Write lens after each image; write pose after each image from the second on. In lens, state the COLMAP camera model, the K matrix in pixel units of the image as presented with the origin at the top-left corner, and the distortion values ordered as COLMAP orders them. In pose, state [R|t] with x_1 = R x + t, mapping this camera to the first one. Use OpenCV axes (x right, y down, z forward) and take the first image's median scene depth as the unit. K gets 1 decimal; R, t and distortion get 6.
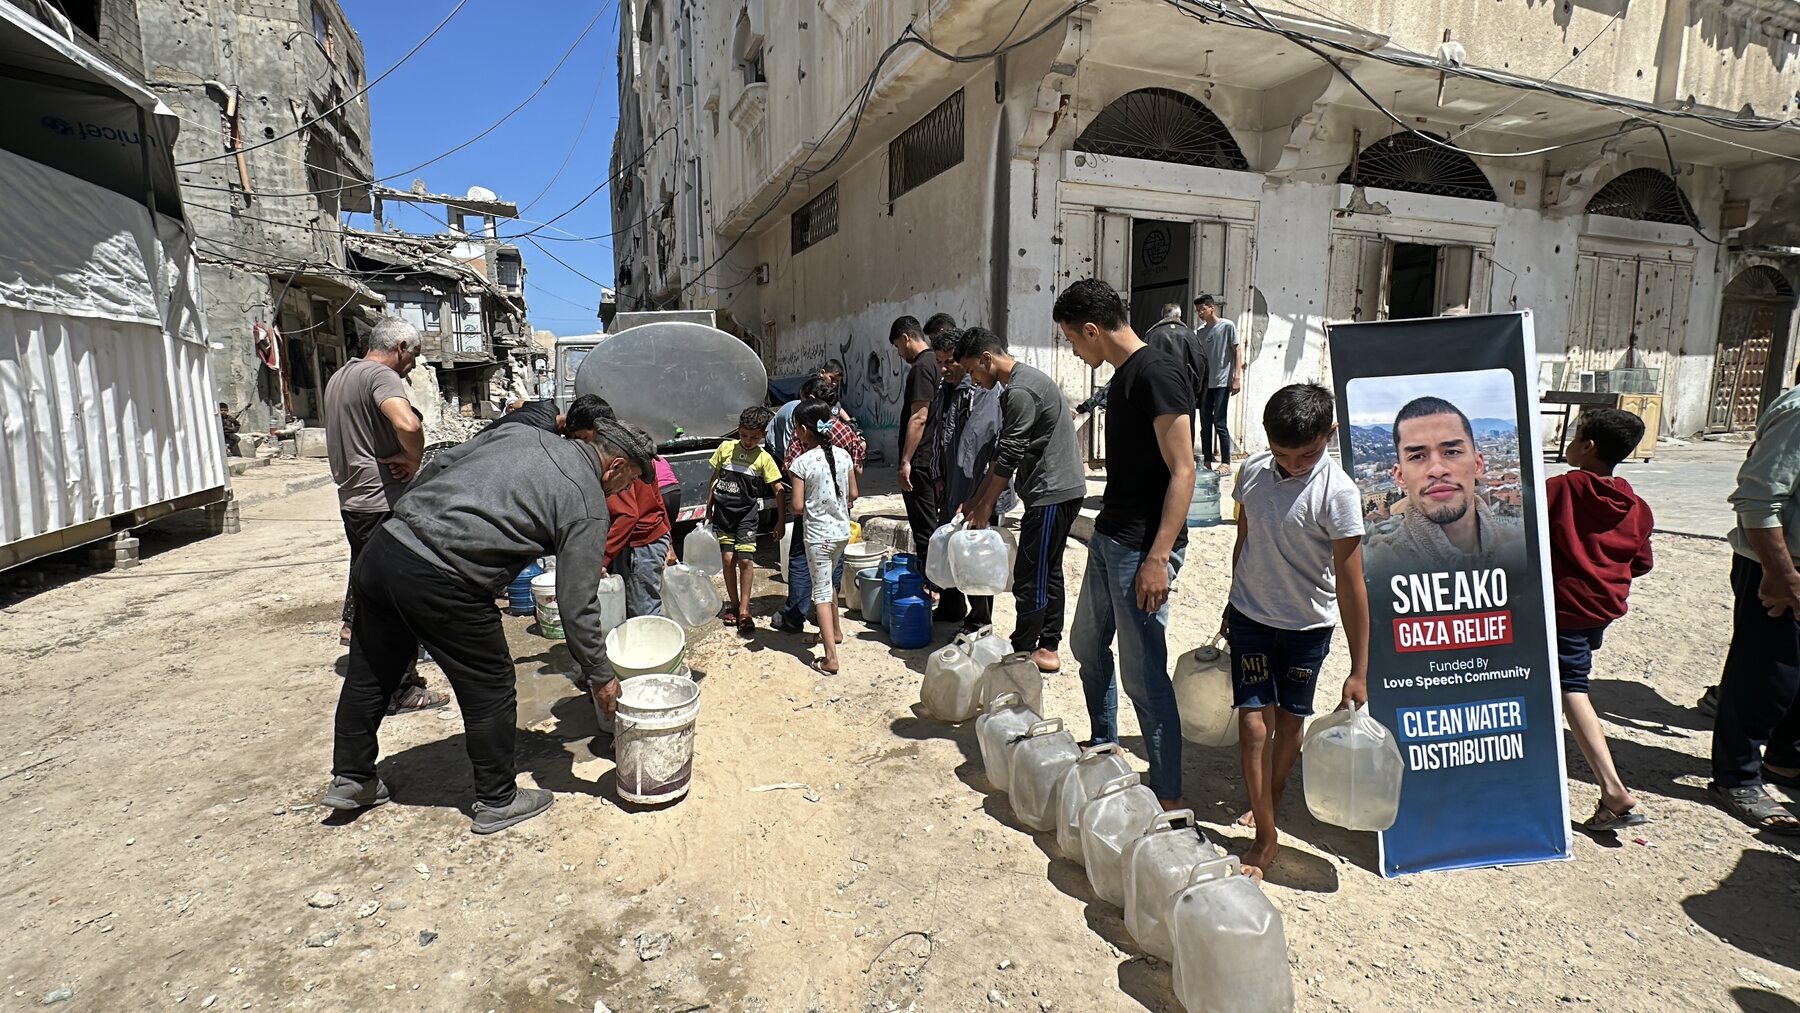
lens RADIAL K [[825.9, 0, 899.2], [0, 825.9, 508.1], [0, 0, 1]] dist [-0.000687, -0.000130]
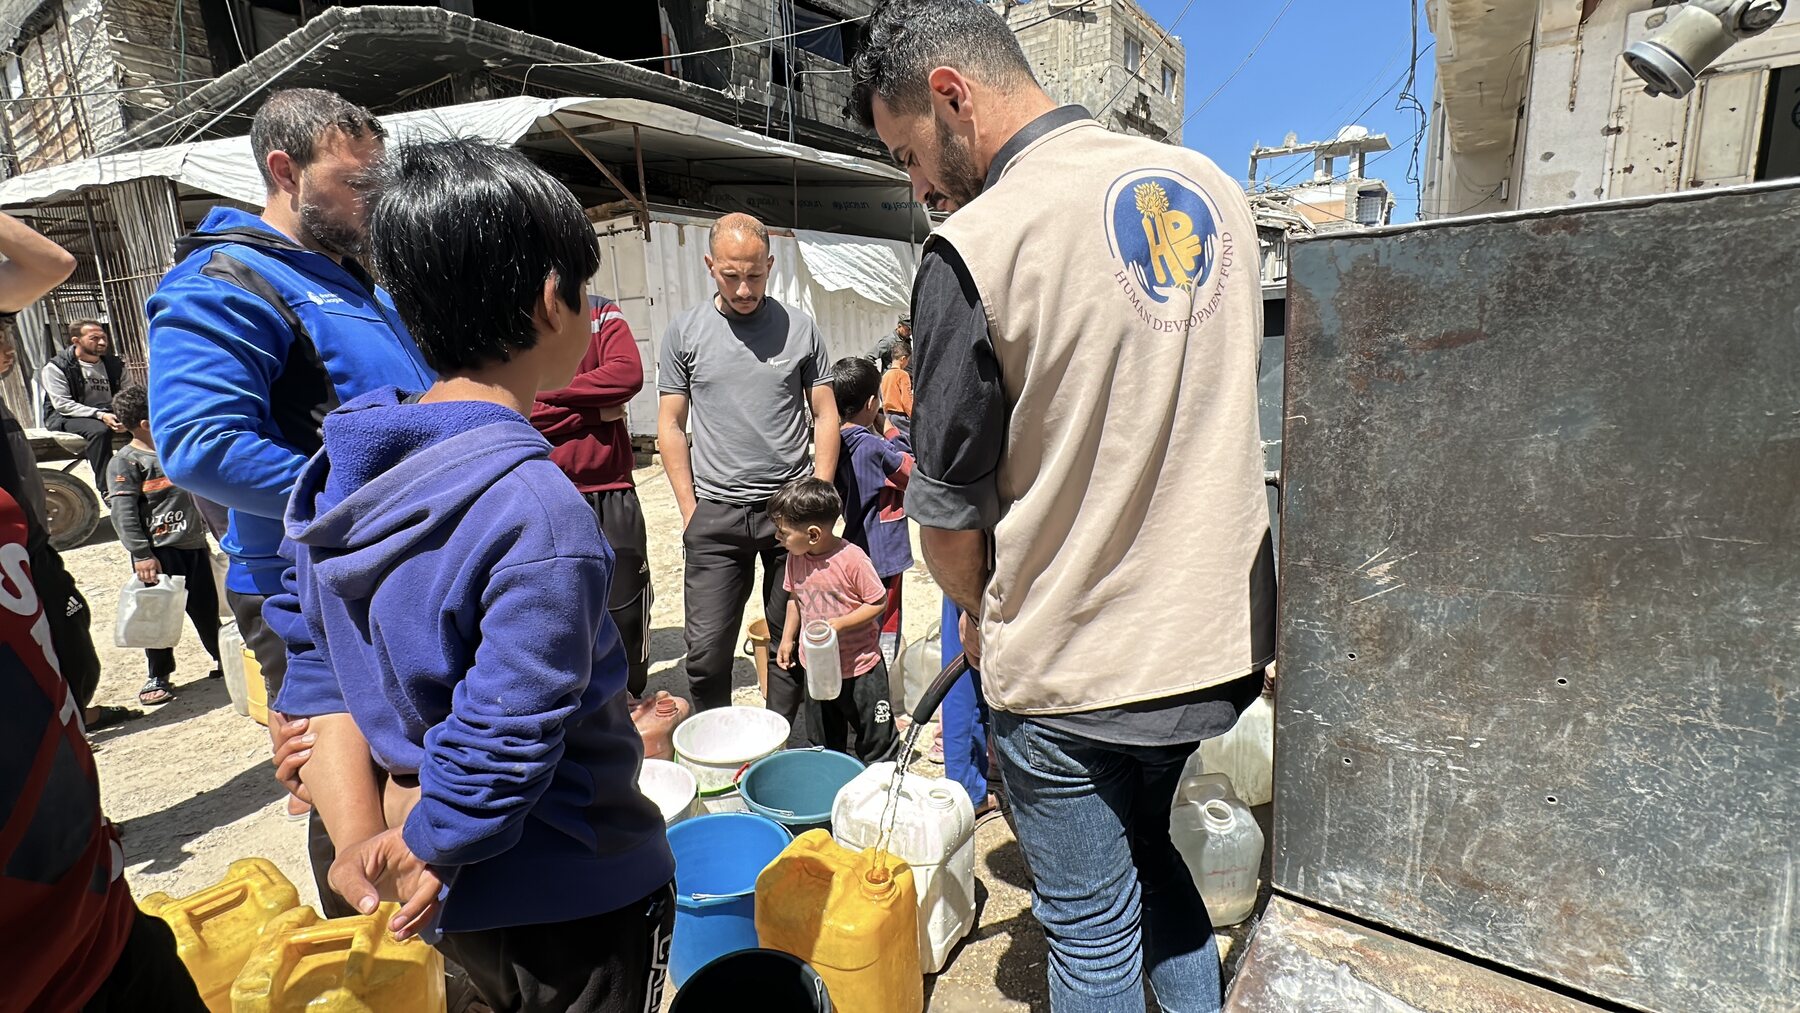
lens RADIAL K [[825.9, 0, 898.4], [0, 825.9, 506.1], [0, 0, 1]] dist [-0.000687, -0.000130]
pose [[0.548631, 0.139799, -0.824294, 0.399568], [-0.085254, 0.990136, 0.111183, 0.009168], [0.831707, 0.009275, 0.555137, -0.024694]]
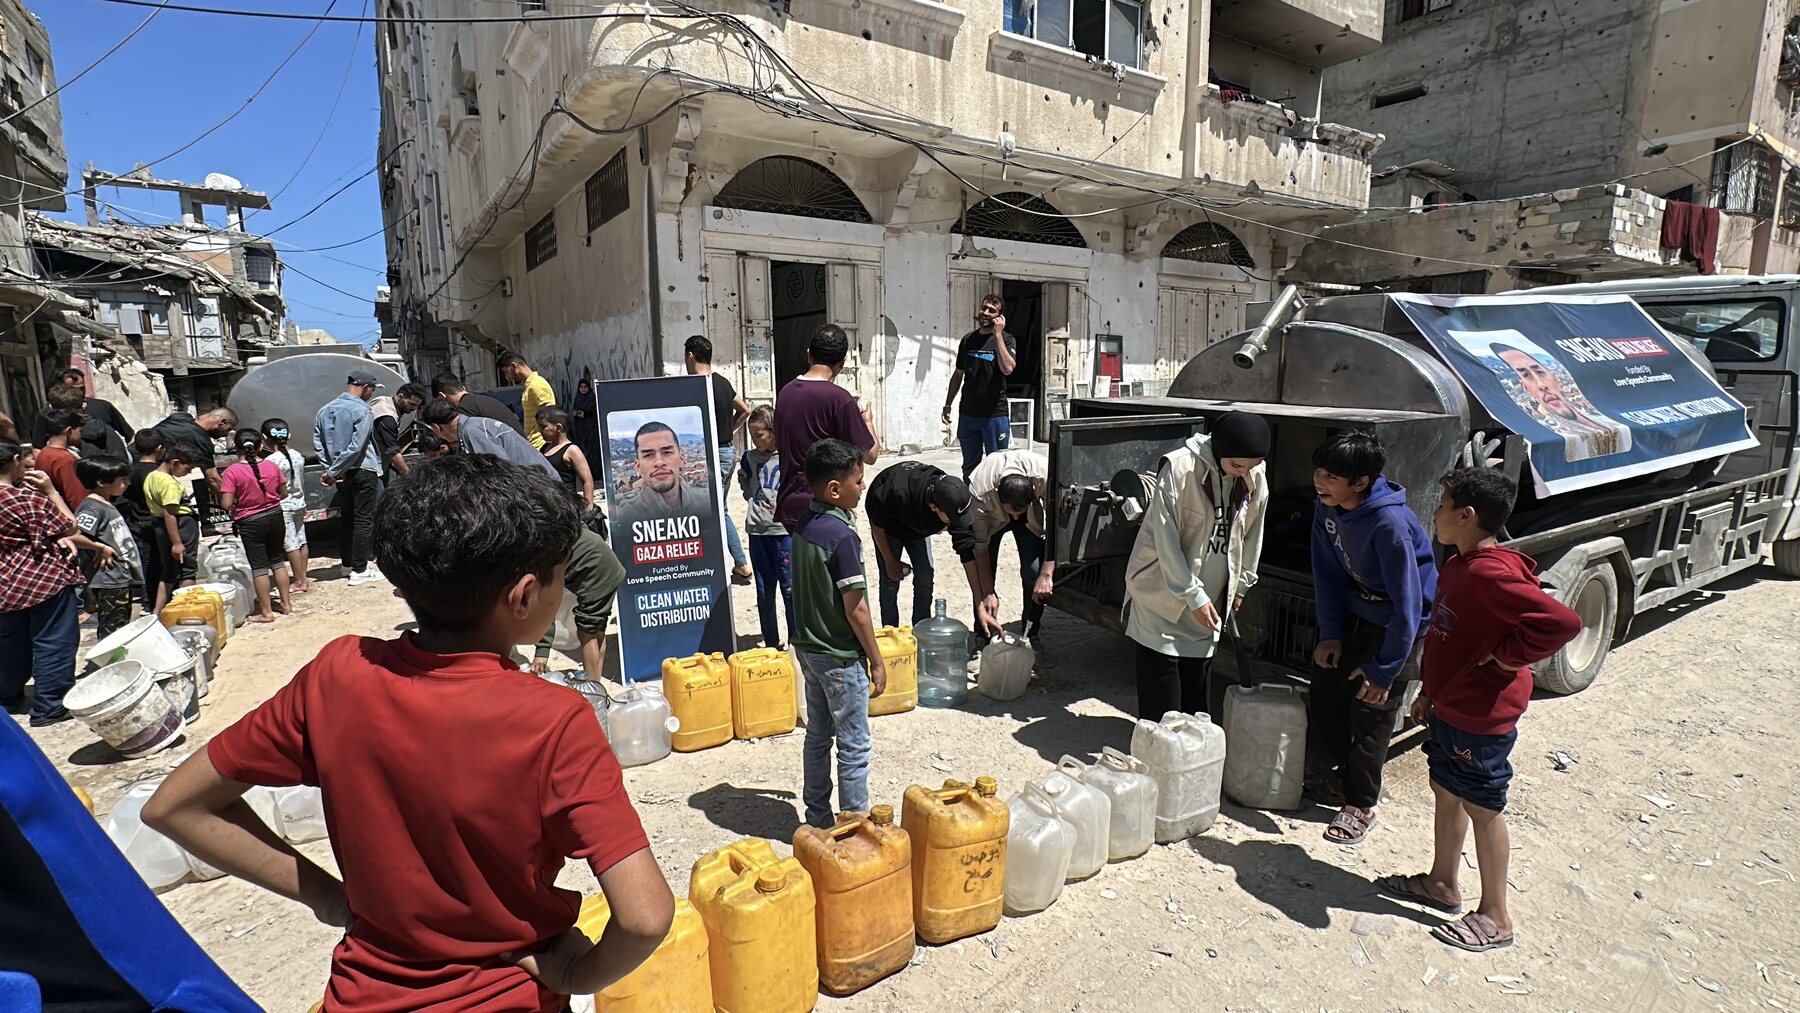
lens RADIAL K [[825.9, 0, 900.6], [0, 825.9, 505.1], [0, 0, 1]] dist [-0.000687, -0.000130]
pose [[0.979742, -0.037030, 0.196812, 0.169425], [0.037518, 0.999295, 0.001250, 0.013335], [-0.196720, 0.006160, 0.980440, -0.184633]]
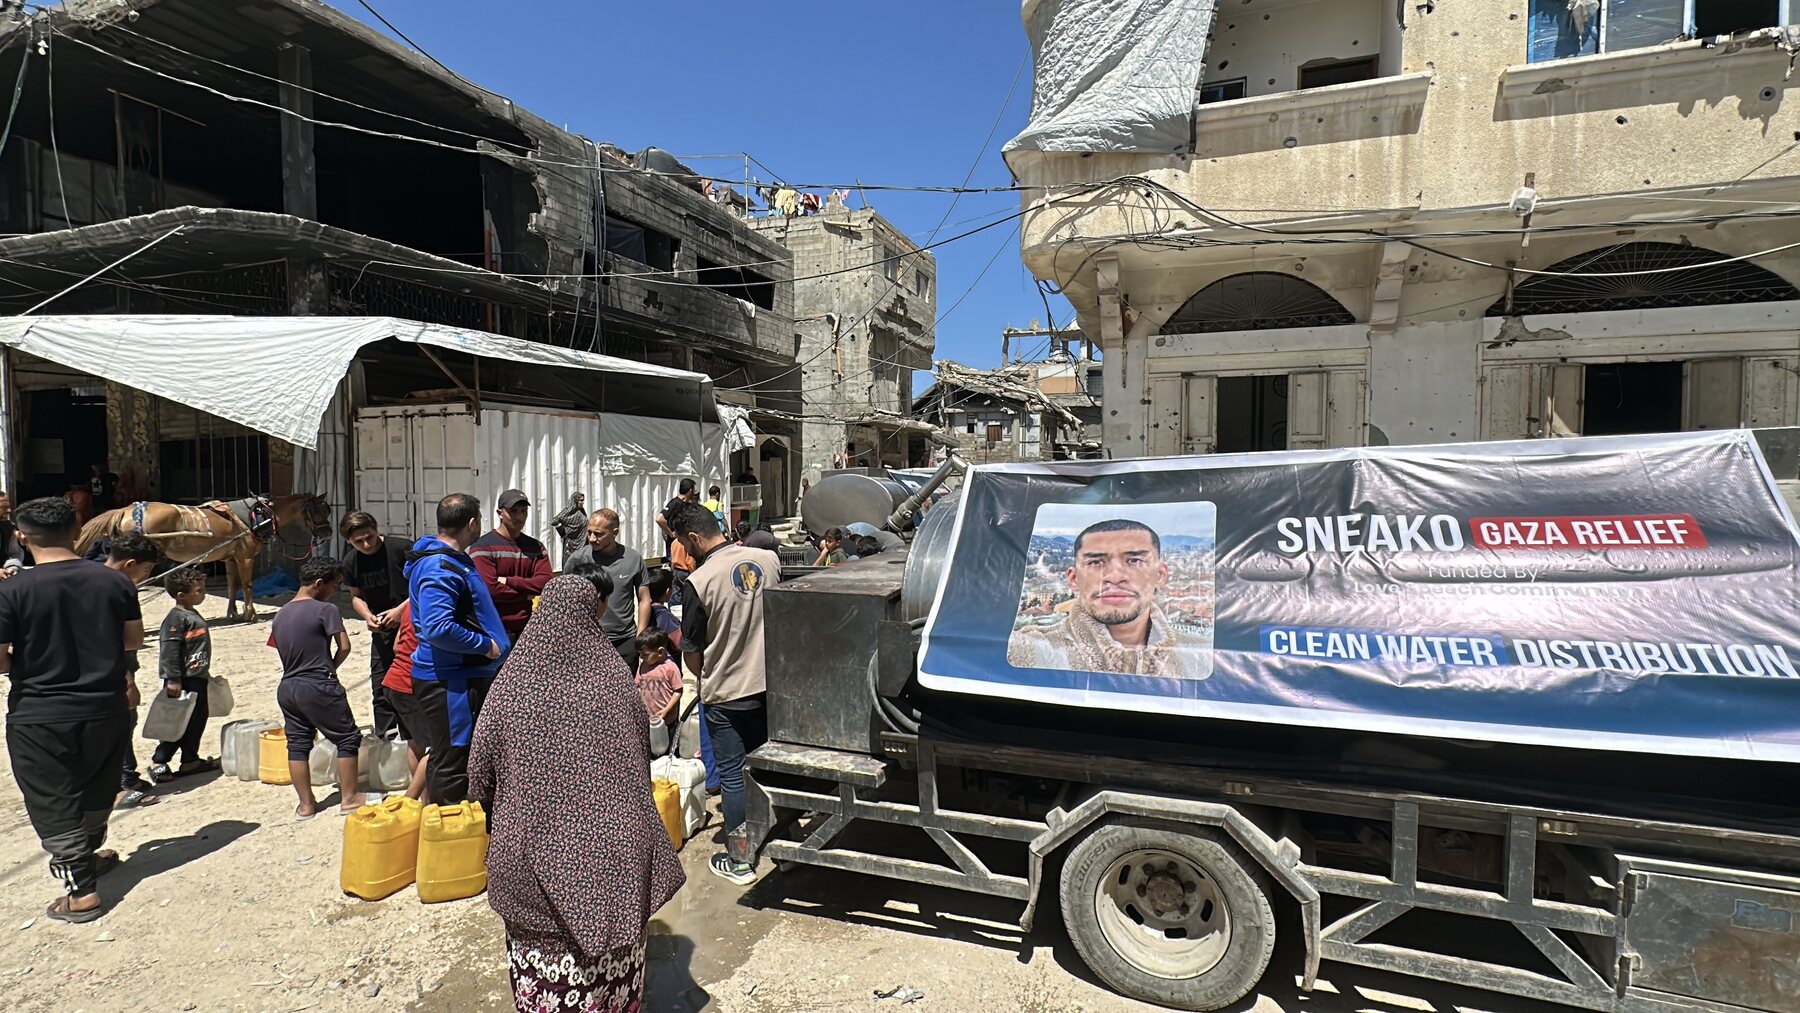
lens RADIAL K [[825.9, 0, 898.2], [0, 825.9, 506.3], [0, 0, 1]] dist [-0.000687, -0.000130]
pose [[0.737778, 0.028791, -0.674429, 0.598858], [-0.102794, 0.992230, -0.070092, -0.020145], [0.667171, 0.121040, 0.735005, -0.156721]]
